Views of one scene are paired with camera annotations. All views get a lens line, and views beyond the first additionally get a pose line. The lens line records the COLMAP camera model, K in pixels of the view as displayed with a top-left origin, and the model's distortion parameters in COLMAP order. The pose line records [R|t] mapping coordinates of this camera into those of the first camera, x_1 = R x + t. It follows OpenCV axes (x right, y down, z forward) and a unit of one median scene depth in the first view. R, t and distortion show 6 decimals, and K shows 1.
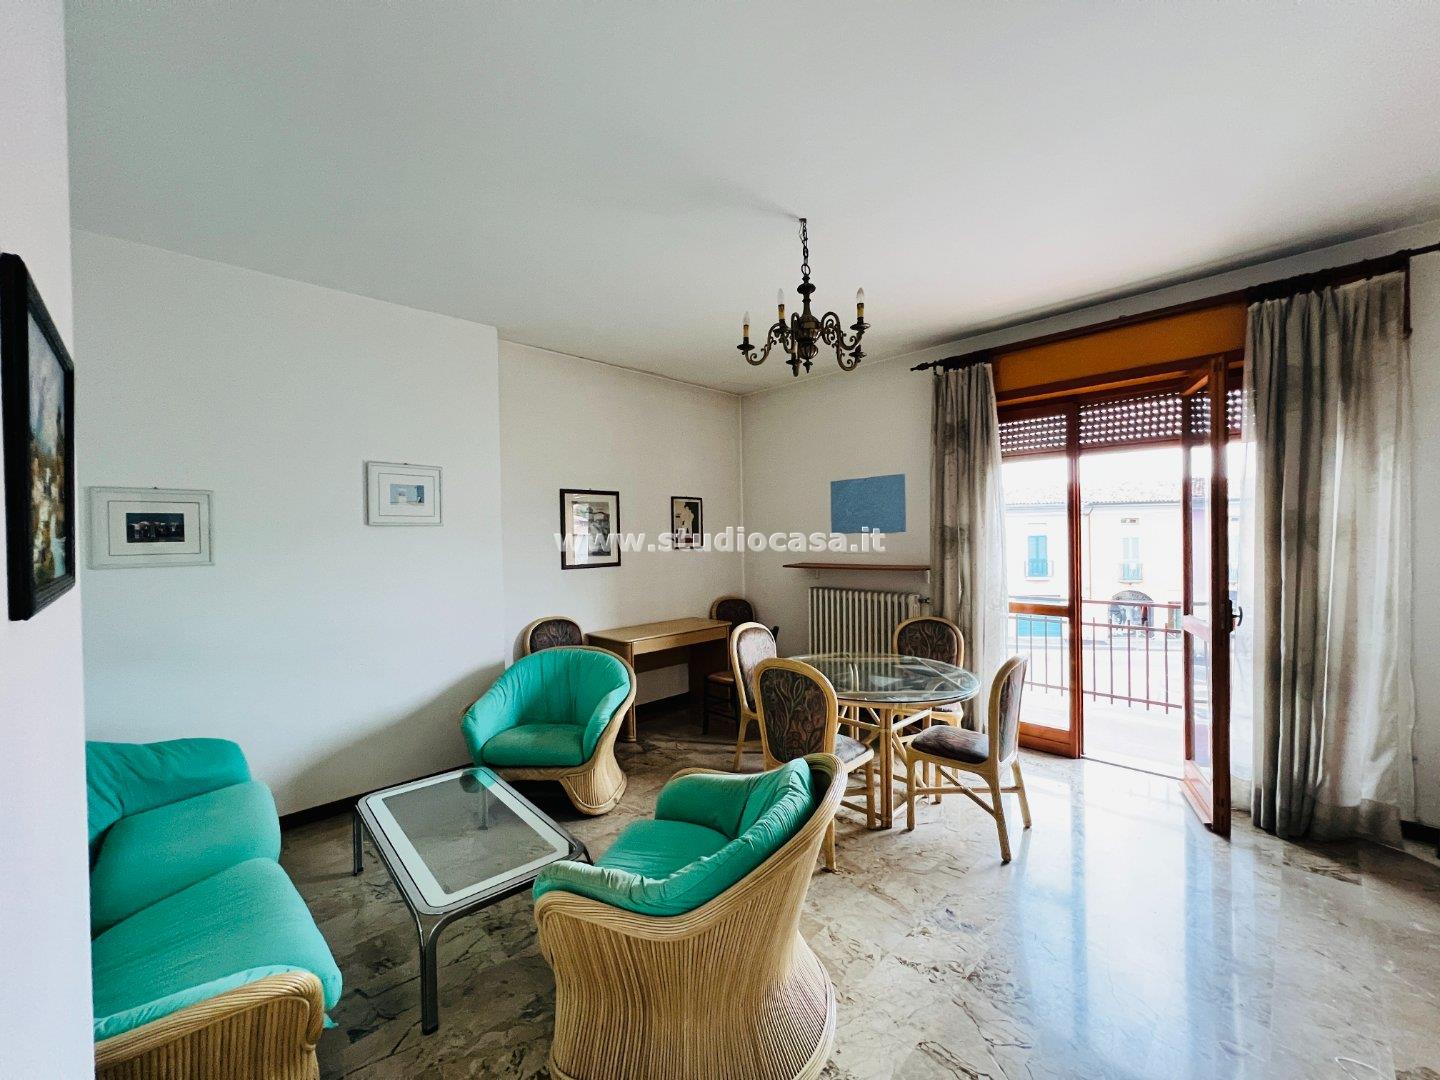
lens RADIAL K [[573.9, 0, 724.1], [0, 573.9, 540.6], [0, 0, 1]] dist [0.001239, 0.000191]
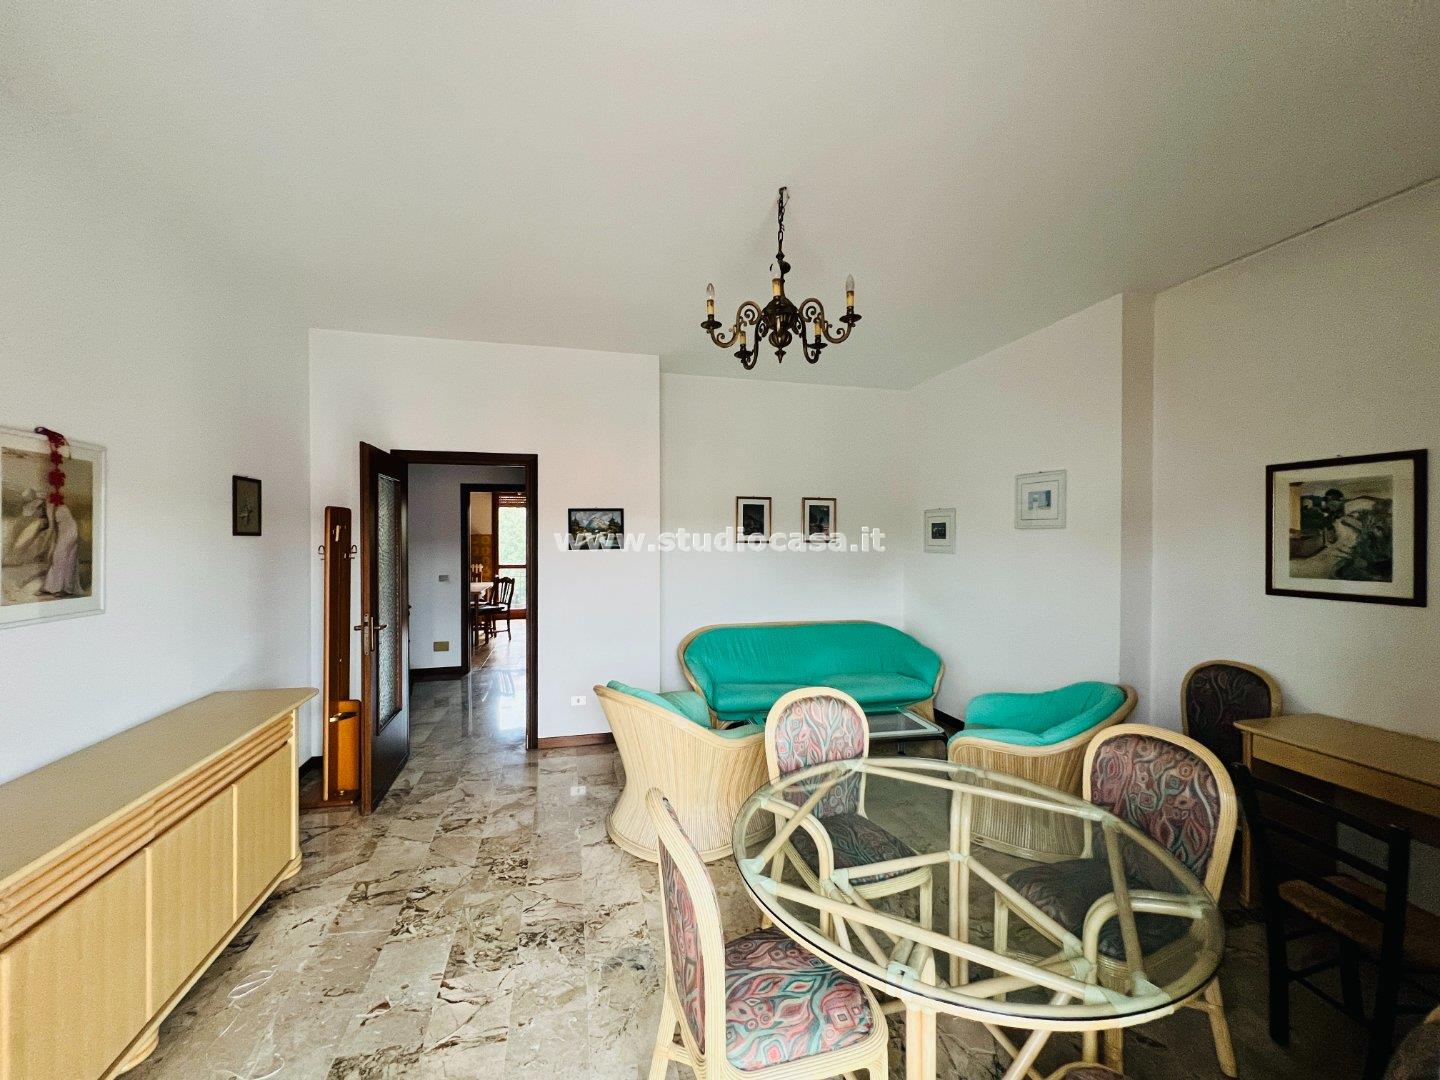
lens RADIAL K [[578.3, 0, 720.3], [0, 578.3, 541.4], [0, 0, 1]] dist [-0.001447, 0.000322]
pose [[-0.501977, 0.026724, -0.864468, 0.730625], [0.001092, 0.999541, 0.030266, -0.034934], [0.864880, 0.014249, -0.501776, 1.035819]]
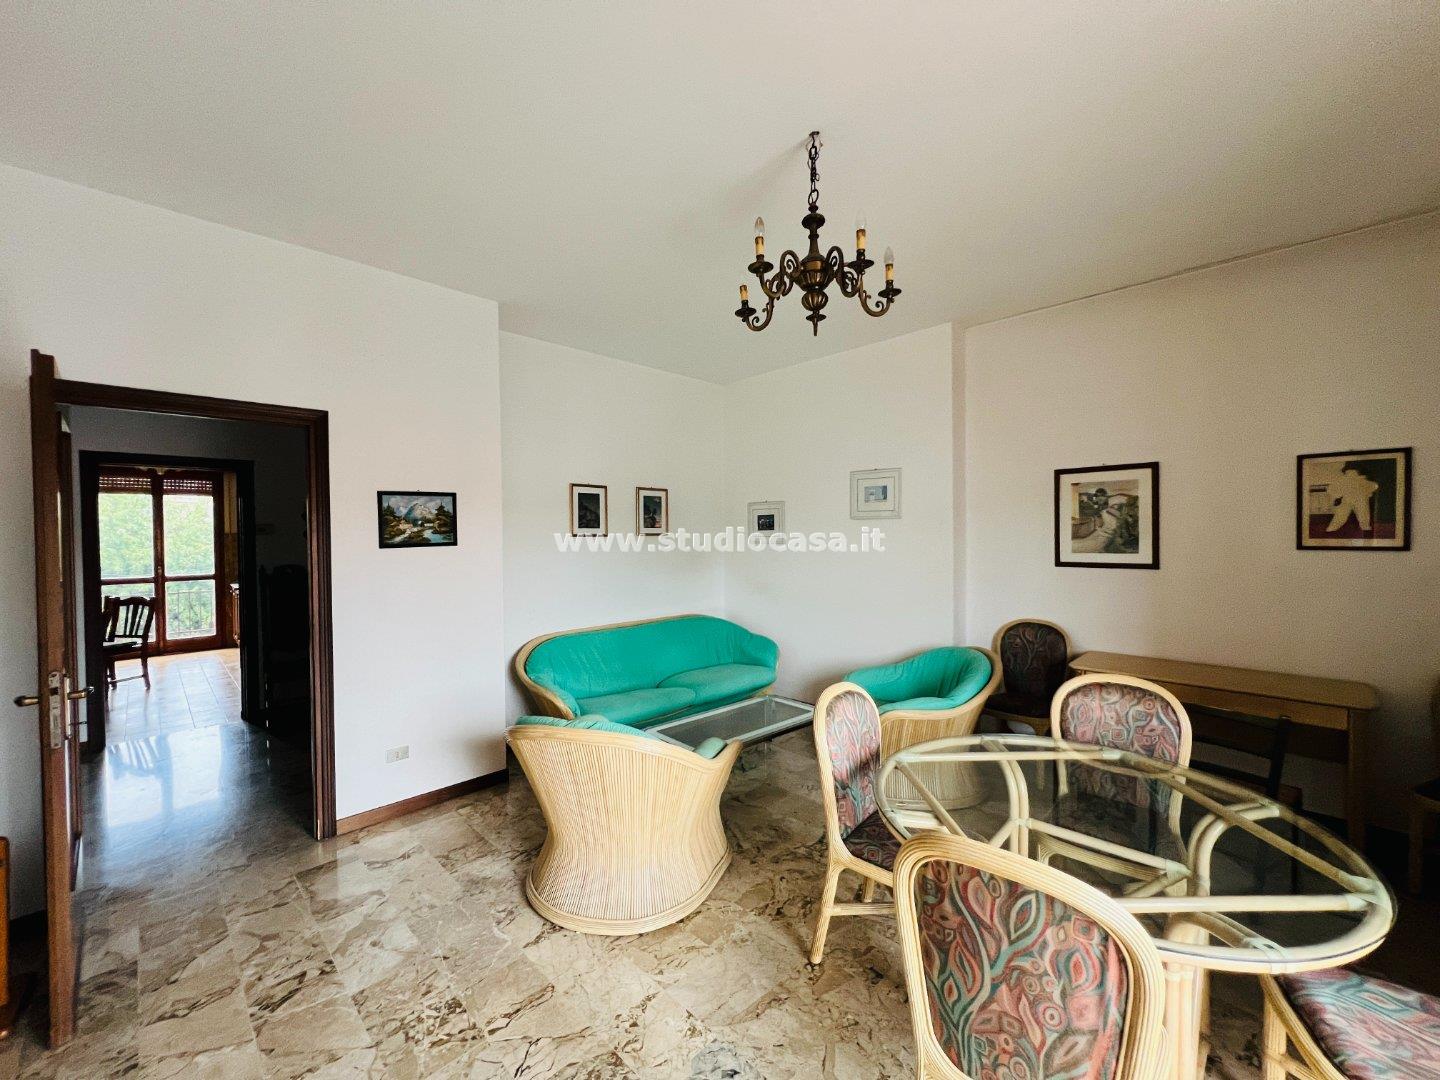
lens RADIAL K [[576.8, 0, 720.5], [0, 576.8, 541.7], [0, 0, 1]] dist [0.000650, 0.000305]
pose [[0.010053, 0.035097, -0.999333, 0.716734], [0.001549, 0.999382, 0.035114, -0.020379], [0.999948, -0.001901, 0.009992, 0.651839]]
